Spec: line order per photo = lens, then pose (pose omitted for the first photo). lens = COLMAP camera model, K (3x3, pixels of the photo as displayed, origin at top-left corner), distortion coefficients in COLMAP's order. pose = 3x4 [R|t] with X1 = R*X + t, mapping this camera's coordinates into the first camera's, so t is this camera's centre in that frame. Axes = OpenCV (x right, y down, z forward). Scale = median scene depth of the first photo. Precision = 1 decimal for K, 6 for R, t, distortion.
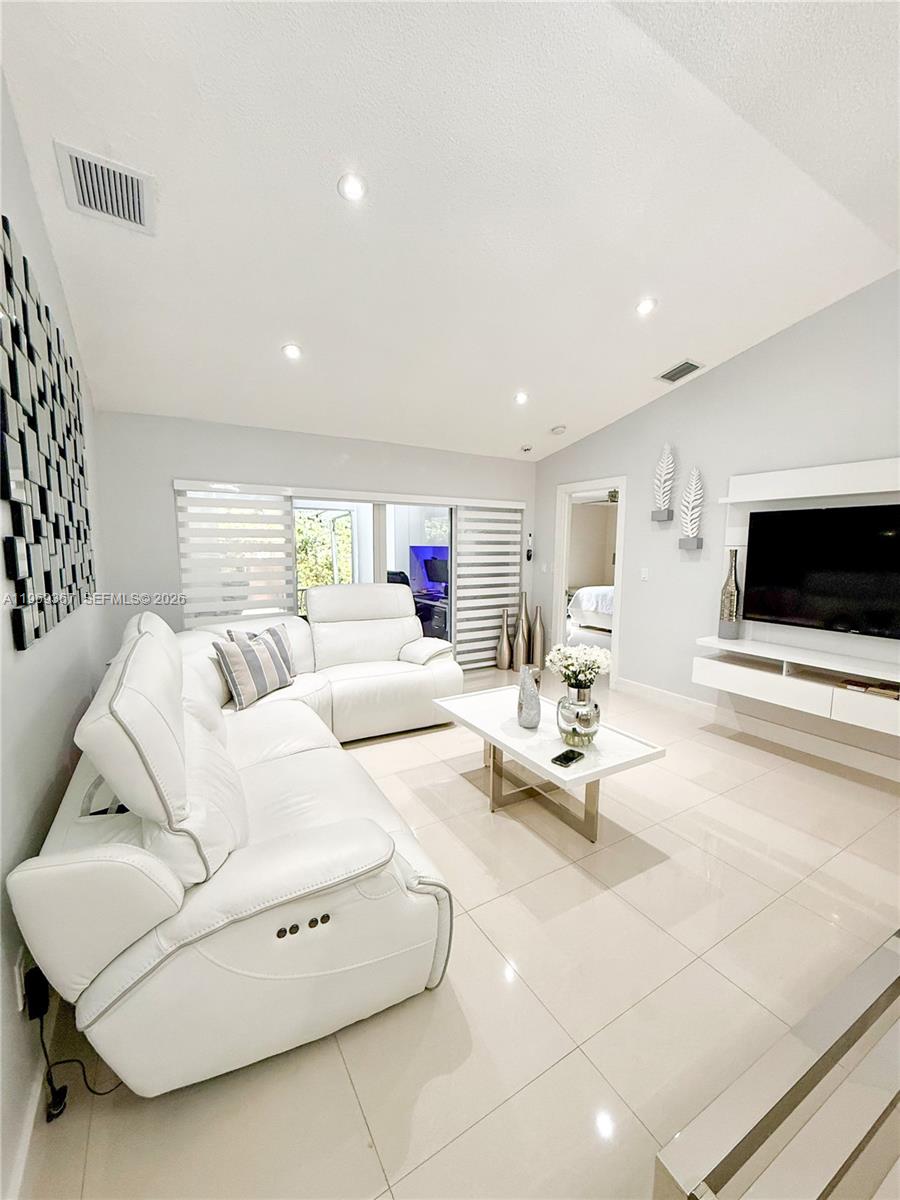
lens RADIAL K [[479.6, 0, 448.9], [0, 479.6, 601.7], [0, 0, 1]] dist [-0.000206, -0.000162]
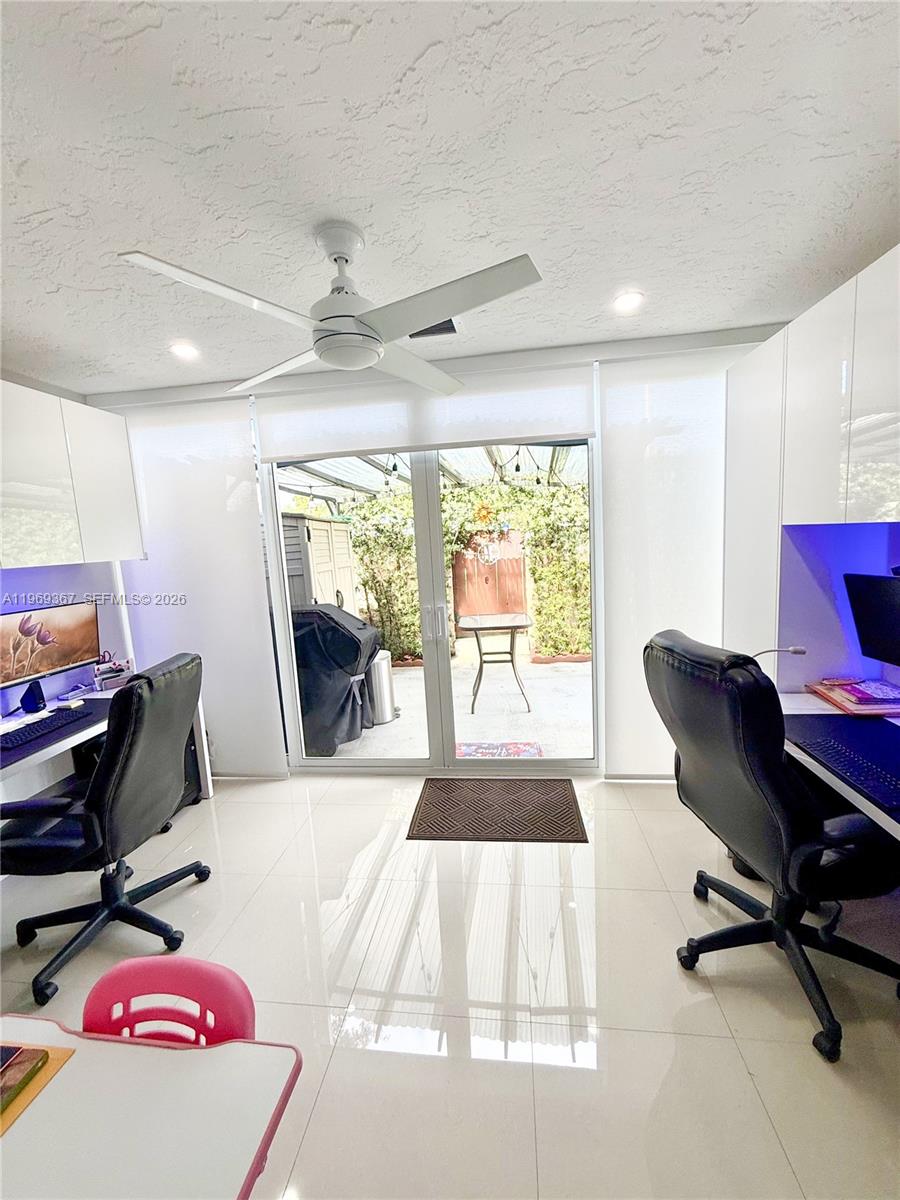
lens RADIAL K [[479.6, 0, 448.9], [0, 479.6, 601.2], [0, 0, 1]] dist [-0.000206, -0.000162]
pose [[0.784741, 0.032508, -0.618971, -0.108668], [-0.011805, 0.999226, 0.037512, -0.147010], [0.619712, -0.022130, 0.784517, 1.217258]]
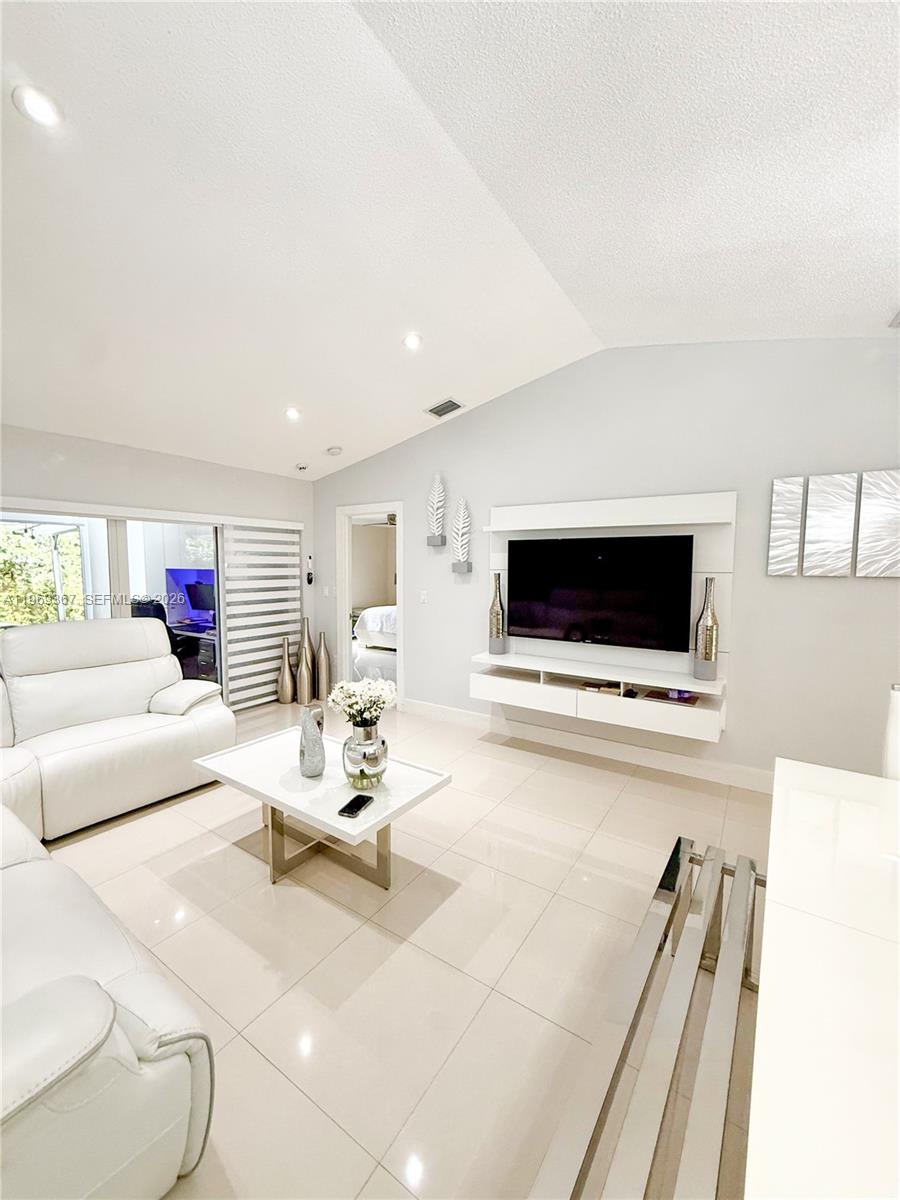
lens RADIAL K [[479.6, 0, 447.3], [0, 479.6, 600.7], [0, 0, 1]] dist [-0.000206, -0.000162]
pose [[0.906203, -0.033969, 0.421476, 0.018204], [0.050879, 0.998286, -0.028936, -0.017498], [-0.419770, 0.047666, 0.906378, 0.042546]]
